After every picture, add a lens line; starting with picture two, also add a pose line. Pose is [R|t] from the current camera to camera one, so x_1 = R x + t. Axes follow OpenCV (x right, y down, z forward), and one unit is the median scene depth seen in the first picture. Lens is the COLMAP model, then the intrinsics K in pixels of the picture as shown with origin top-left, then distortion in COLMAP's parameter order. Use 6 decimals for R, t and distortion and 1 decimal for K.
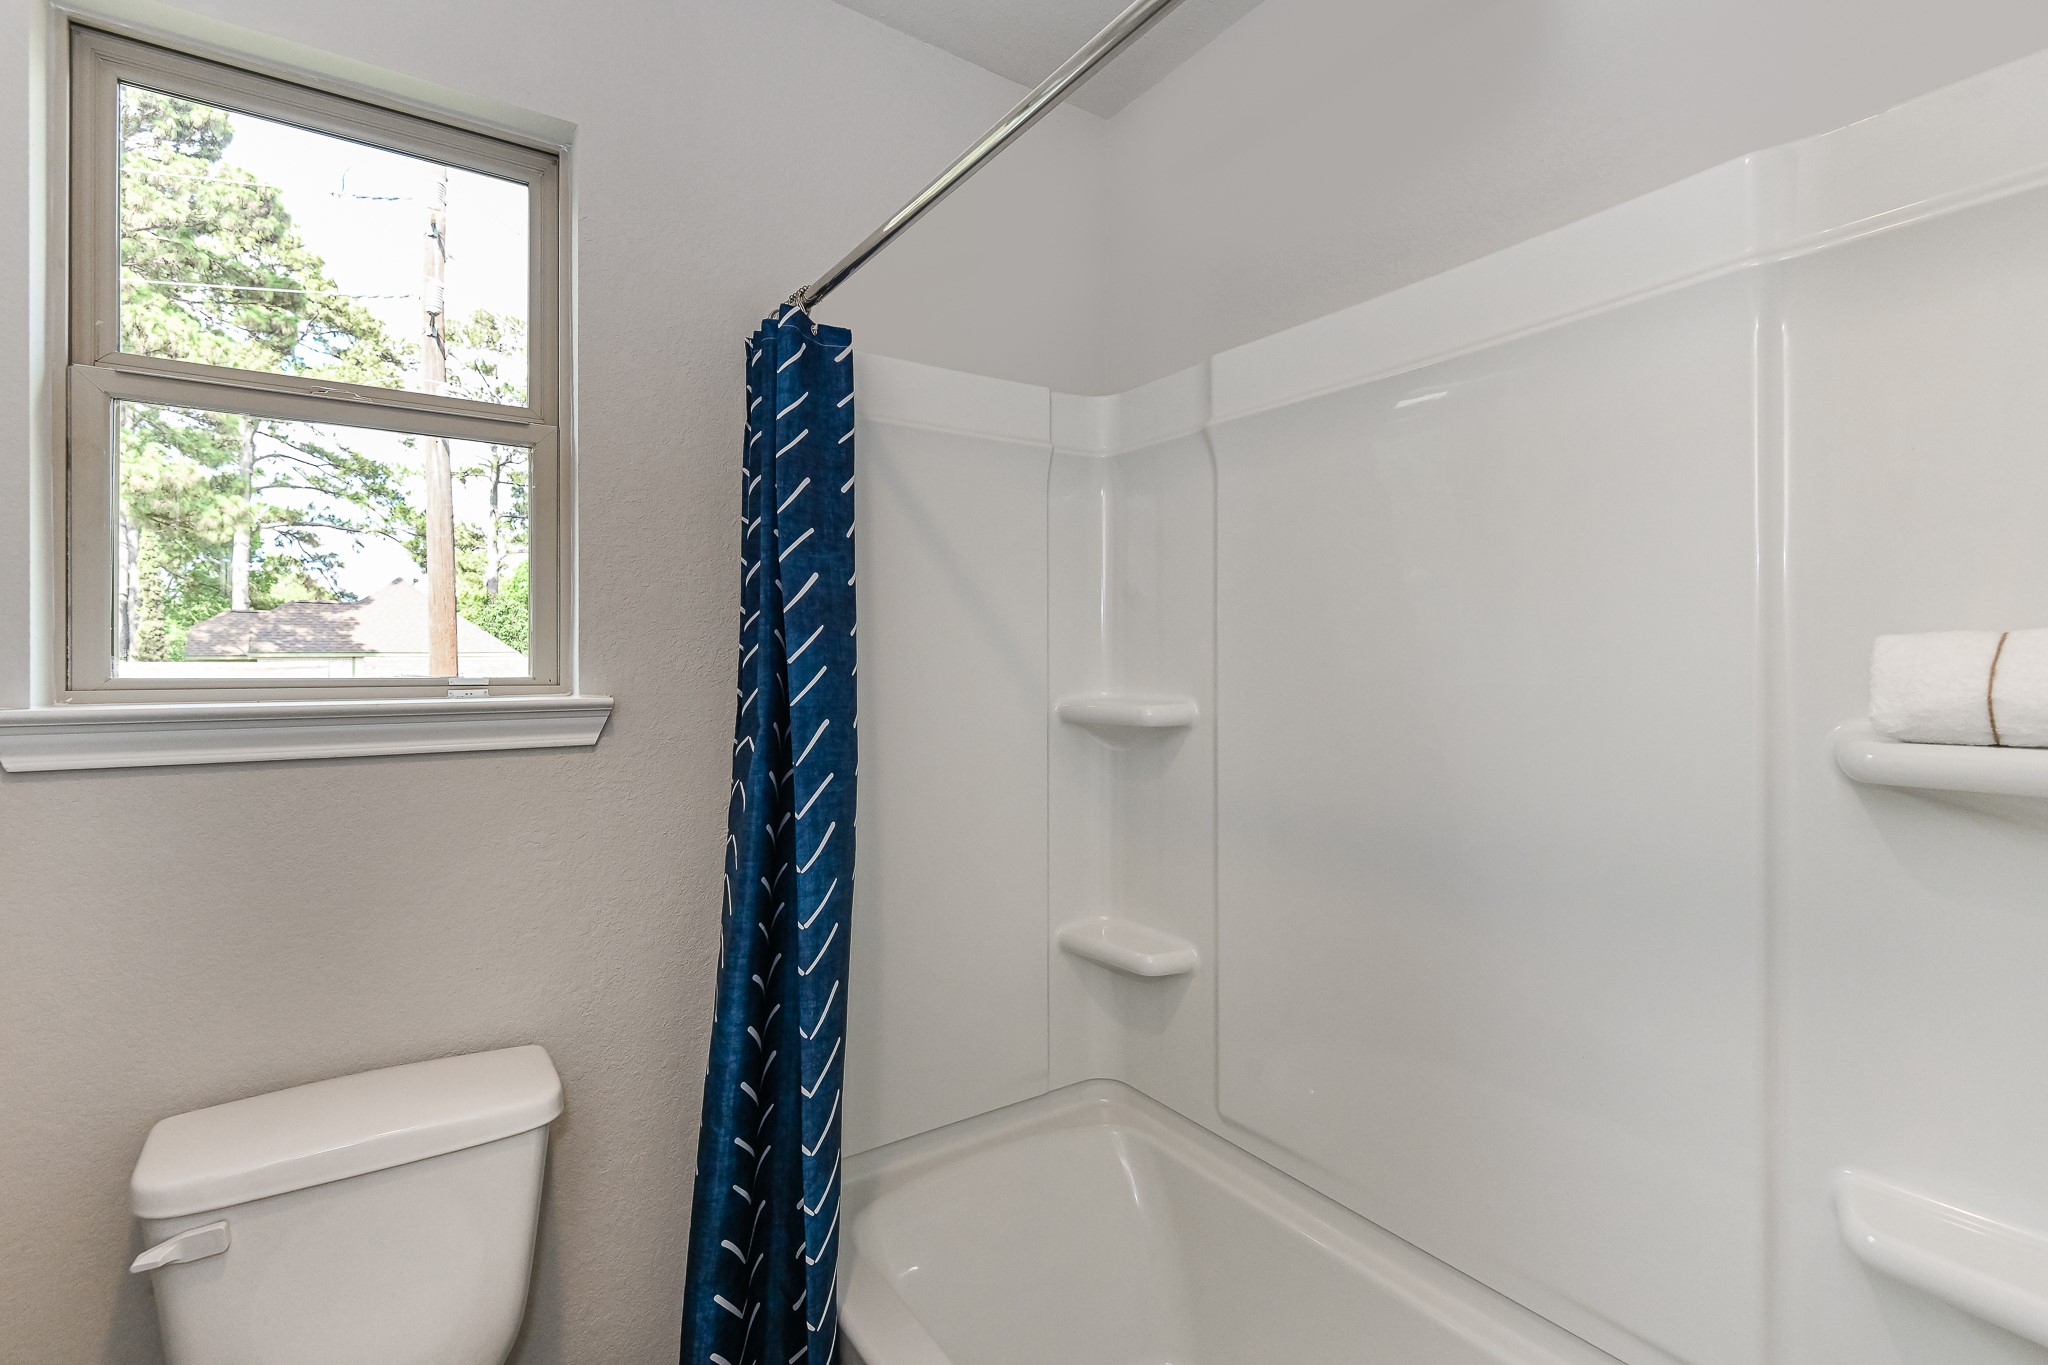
lens RADIAL K [[945.0, 0, 1018.2], [0, 945.0, 686.7], [0, 0, 1]] dist [0.001037, -0.001080]
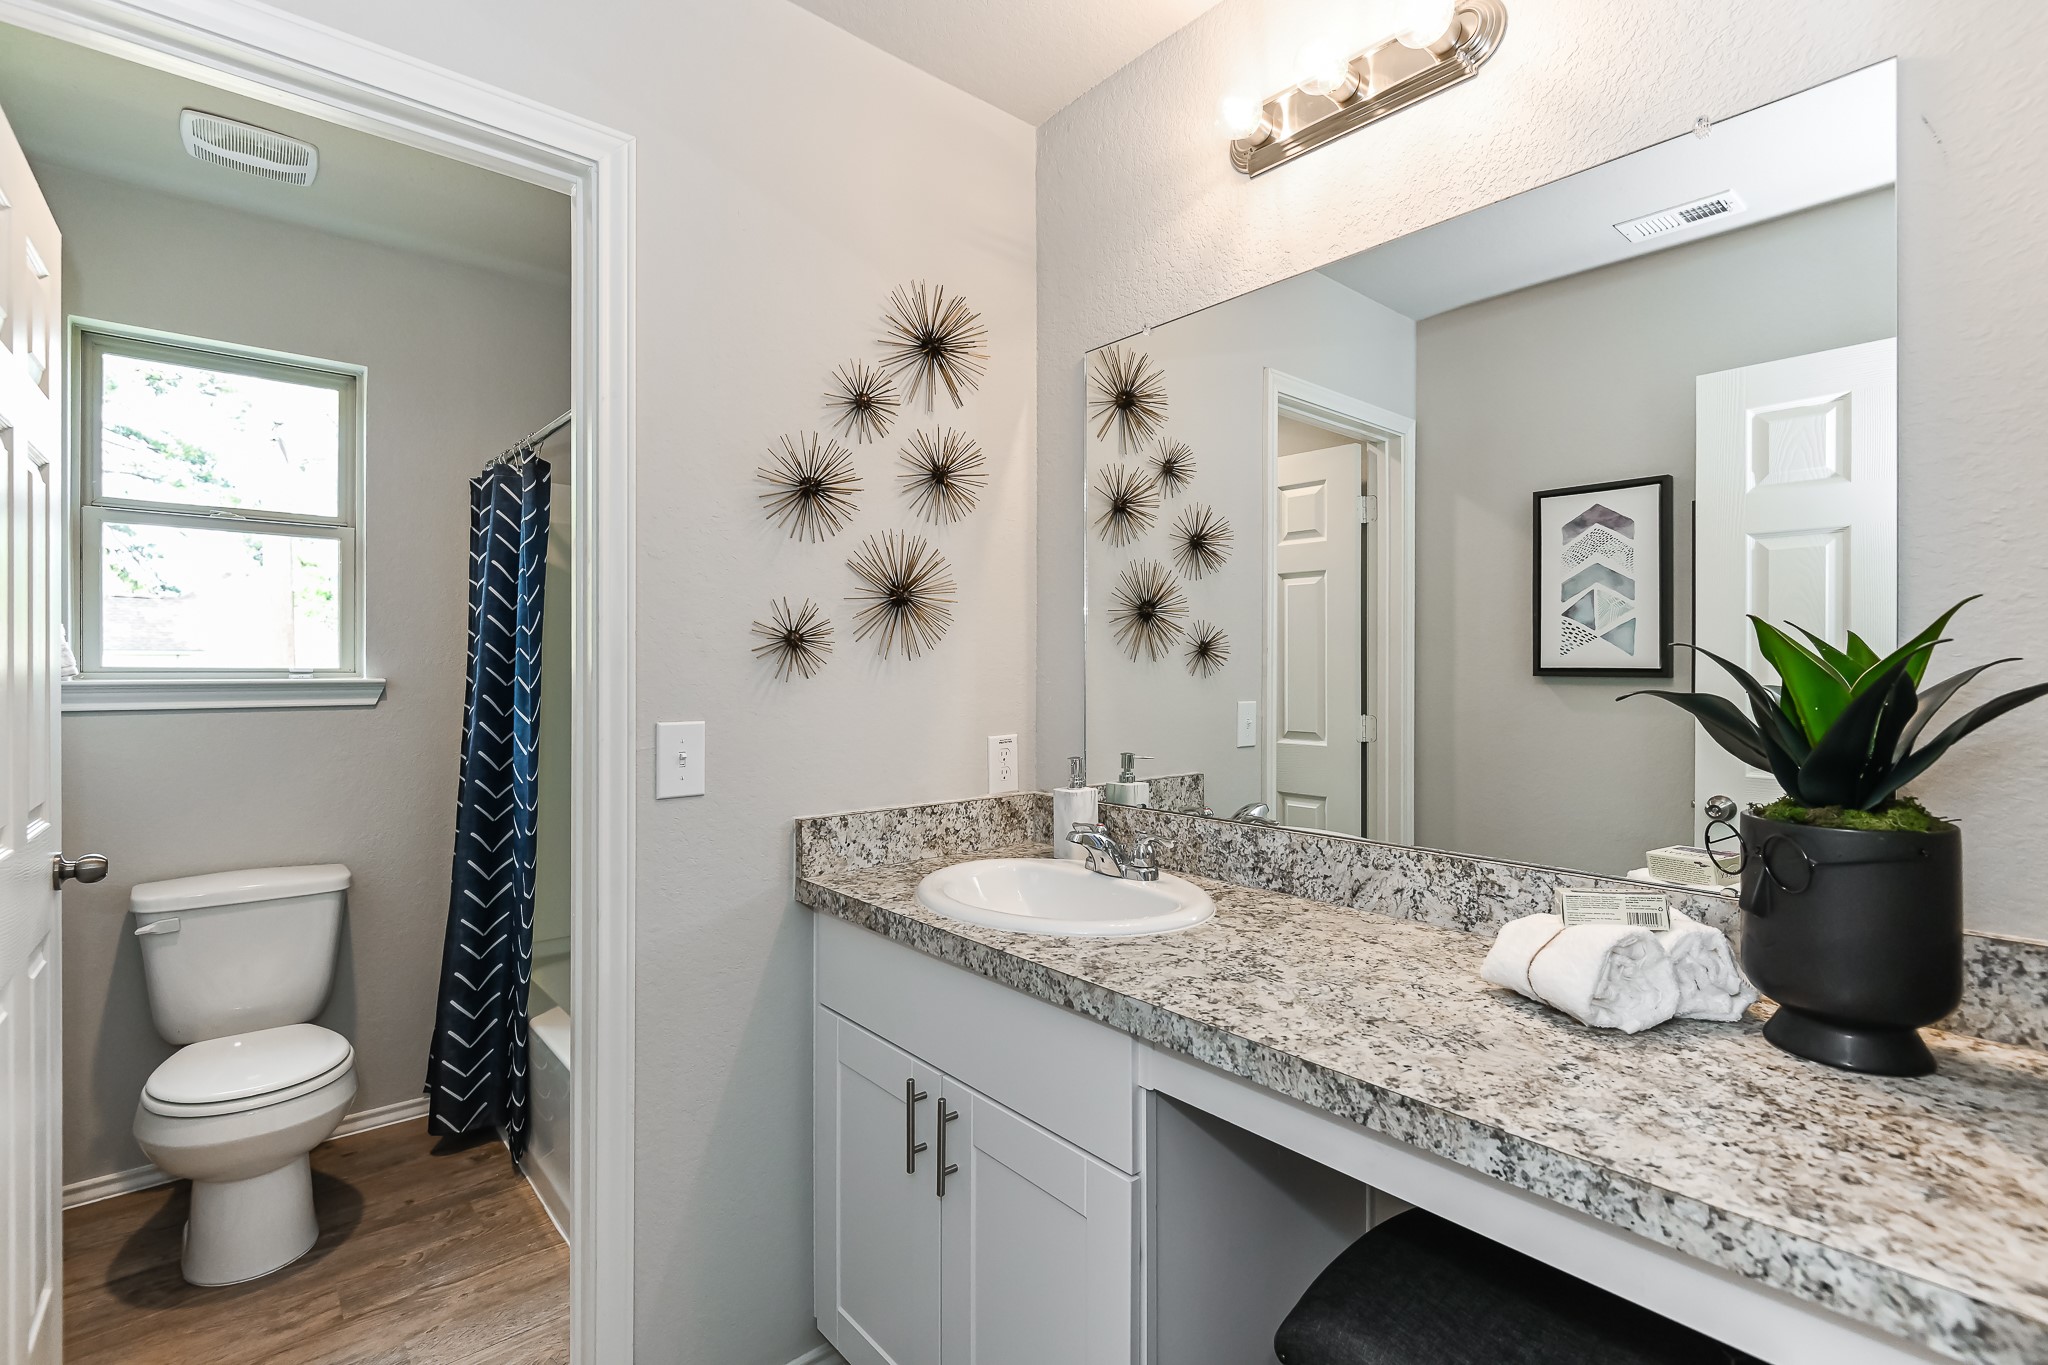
lens RADIAL K [[945.0, 0, 1018.2], [0, 945.0, 686.7], [0, 0, 1]] dist [0.001037, -0.001080]
pose [[0.993194, 0.002244, 0.116448, 0.539494], [-0.001920, 0.999994, -0.002895, 0.027451], [-0.116453, 0.002652, 0.993193, -0.902845]]
